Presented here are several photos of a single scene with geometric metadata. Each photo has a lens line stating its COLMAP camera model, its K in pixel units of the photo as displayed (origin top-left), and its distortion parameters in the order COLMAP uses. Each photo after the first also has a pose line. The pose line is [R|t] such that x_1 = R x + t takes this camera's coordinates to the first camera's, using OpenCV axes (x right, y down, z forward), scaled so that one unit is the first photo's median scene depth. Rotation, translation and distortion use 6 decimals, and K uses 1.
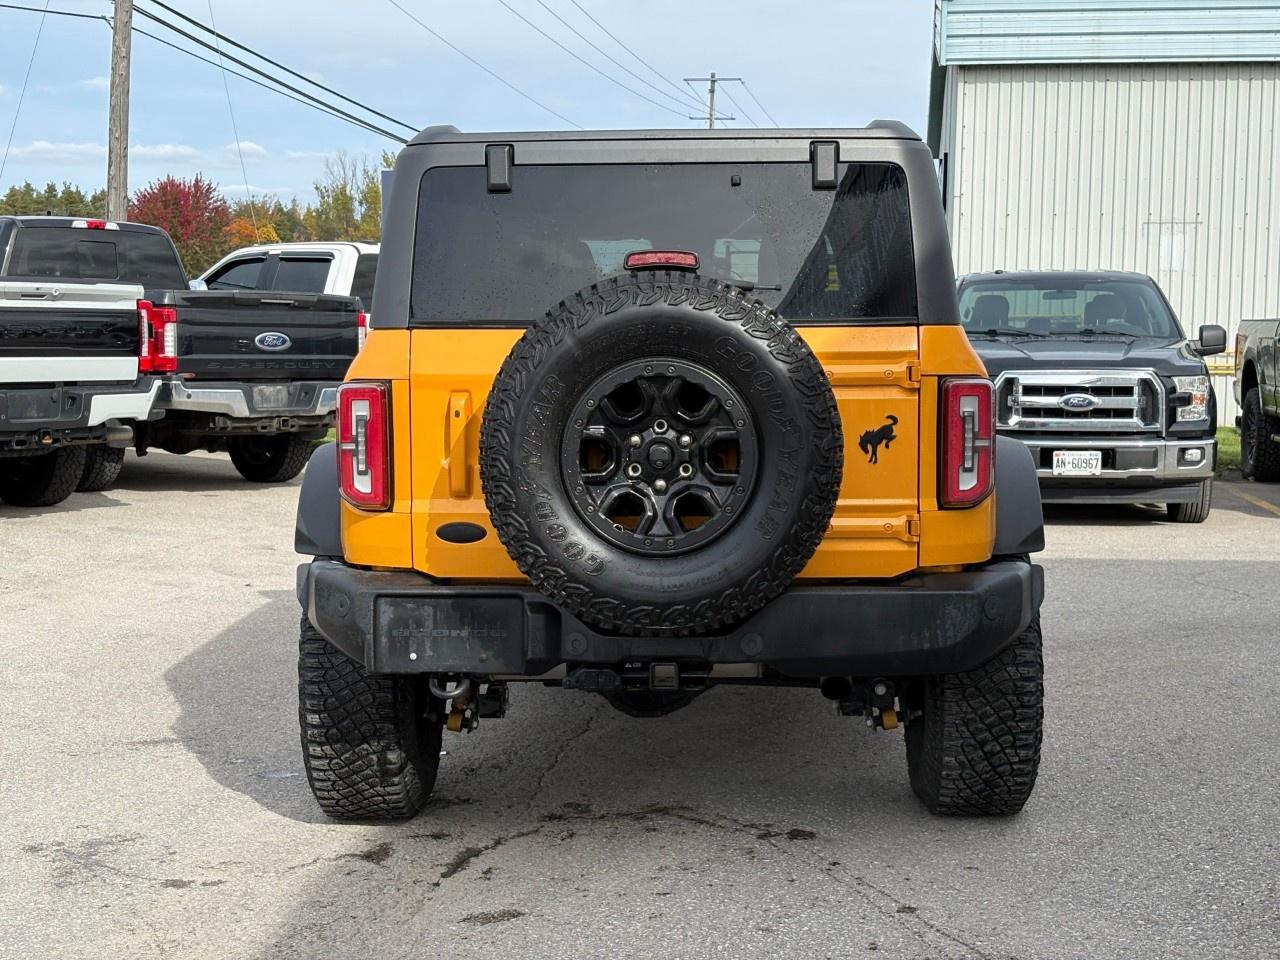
lens RADIAL K [[1922.0, 0, 640.0], [0, 1922.0, 480.0], [0, 0, 1]] dist [0.240076, -0.937696]
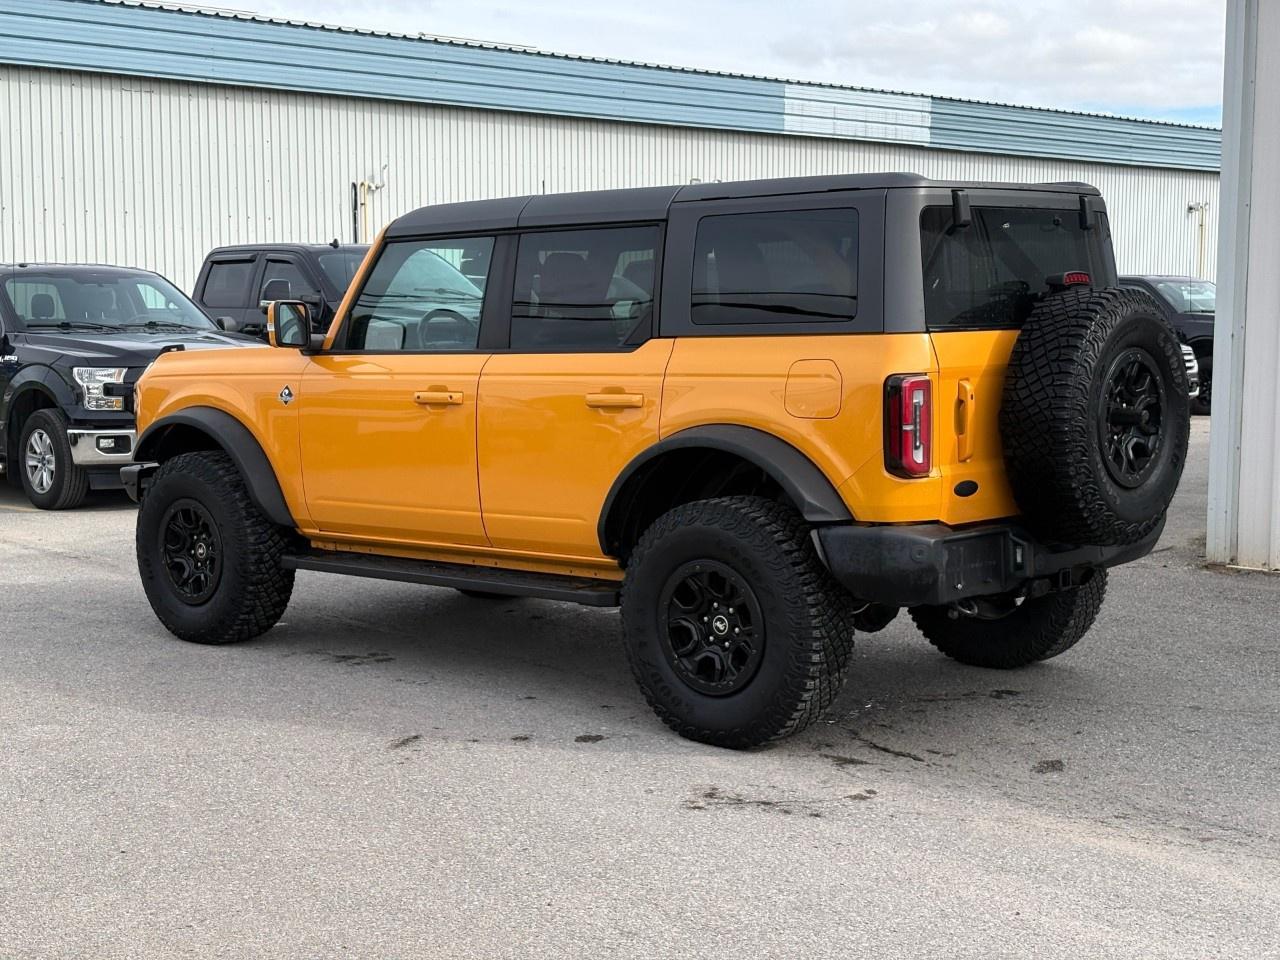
lens RADIAL K [[1915.5, 0, 638.6], [0, 1915.5, 499.2], [0, 0, 1]] dist [0.330731, -1.465818]
pose [[0.642907, -0.084105, 0.761313, -1.229997], [0.070624, 0.996228, 0.050417, -0.046905], [-0.762681, 0.021354, 0.646422, 0.328930]]
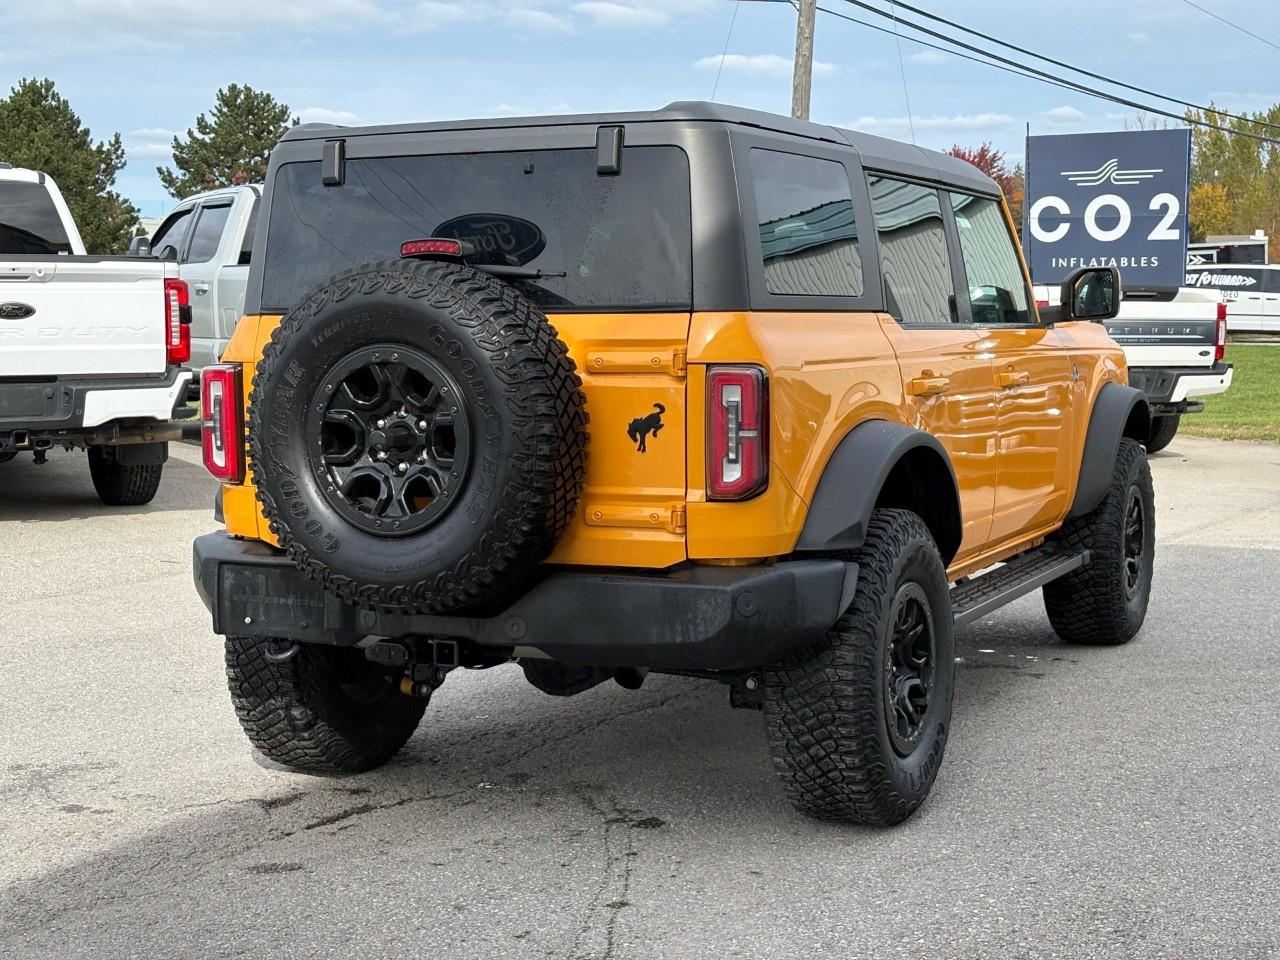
lens RADIAL K [[1922.0, 0, 640.0], [0, 1922.0, 480.0], [0, 0, 1]] dist [0.240076, -0.937696]
pose [[0.918657, 0.031612, -0.393790, 0.504851], [-0.025038, 0.999448, 0.021821, -0.015709], [0.394262, -0.010187, 0.918941, 0.095640]]
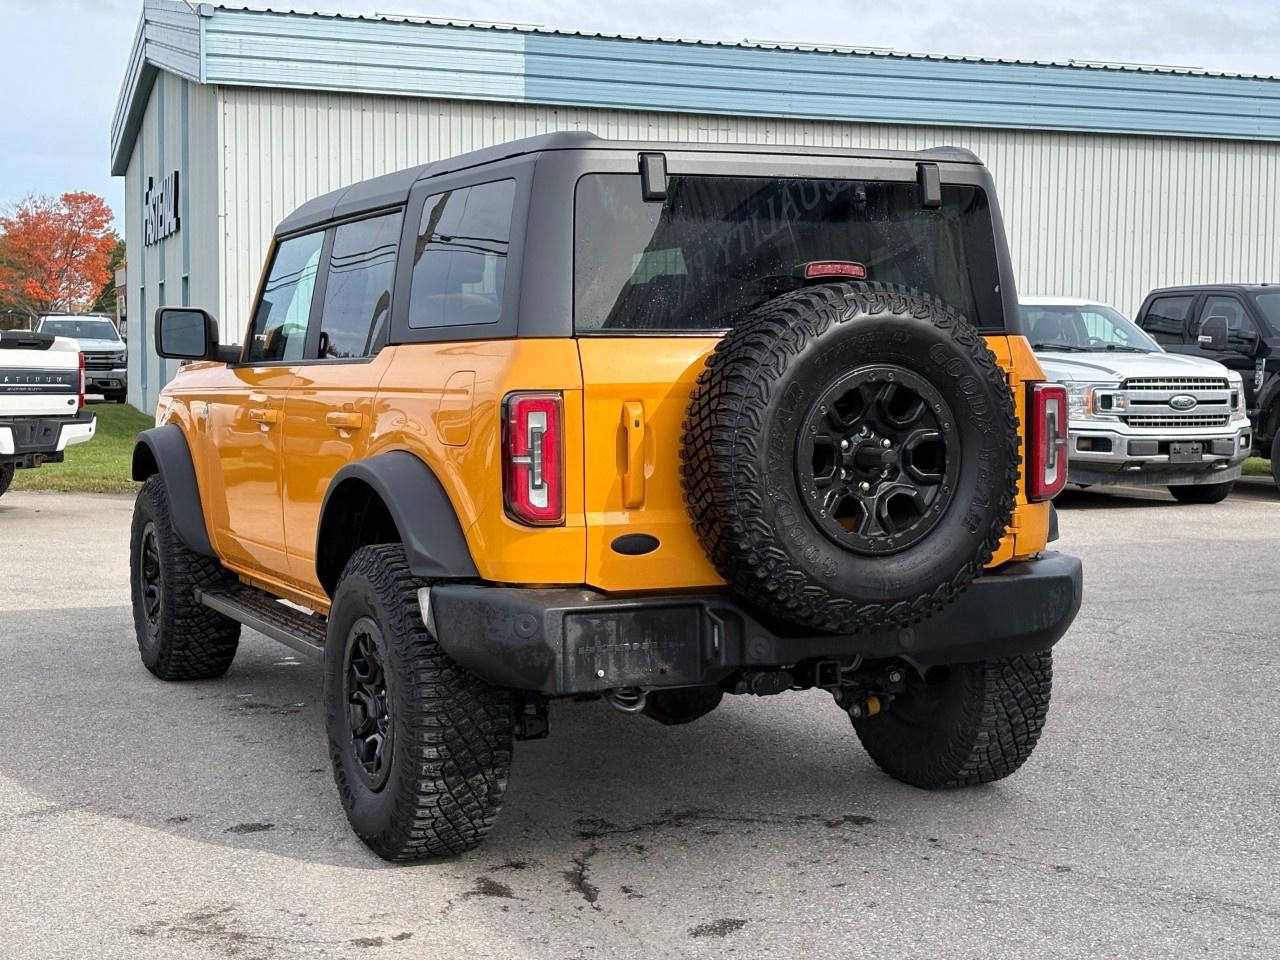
lens RADIAL K [[1922.0, 0, 640.0], [0, 1922.0, 480.0], [0, 0, 1]] dist [0.240076, -0.937696]
pose [[0.890626, -0.031736, 0.453628, -0.537585], [0.037496, 0.999290, -0.003707, -0.001868], [-0.453189, 0.020311, 0.891183, 0.122210]]
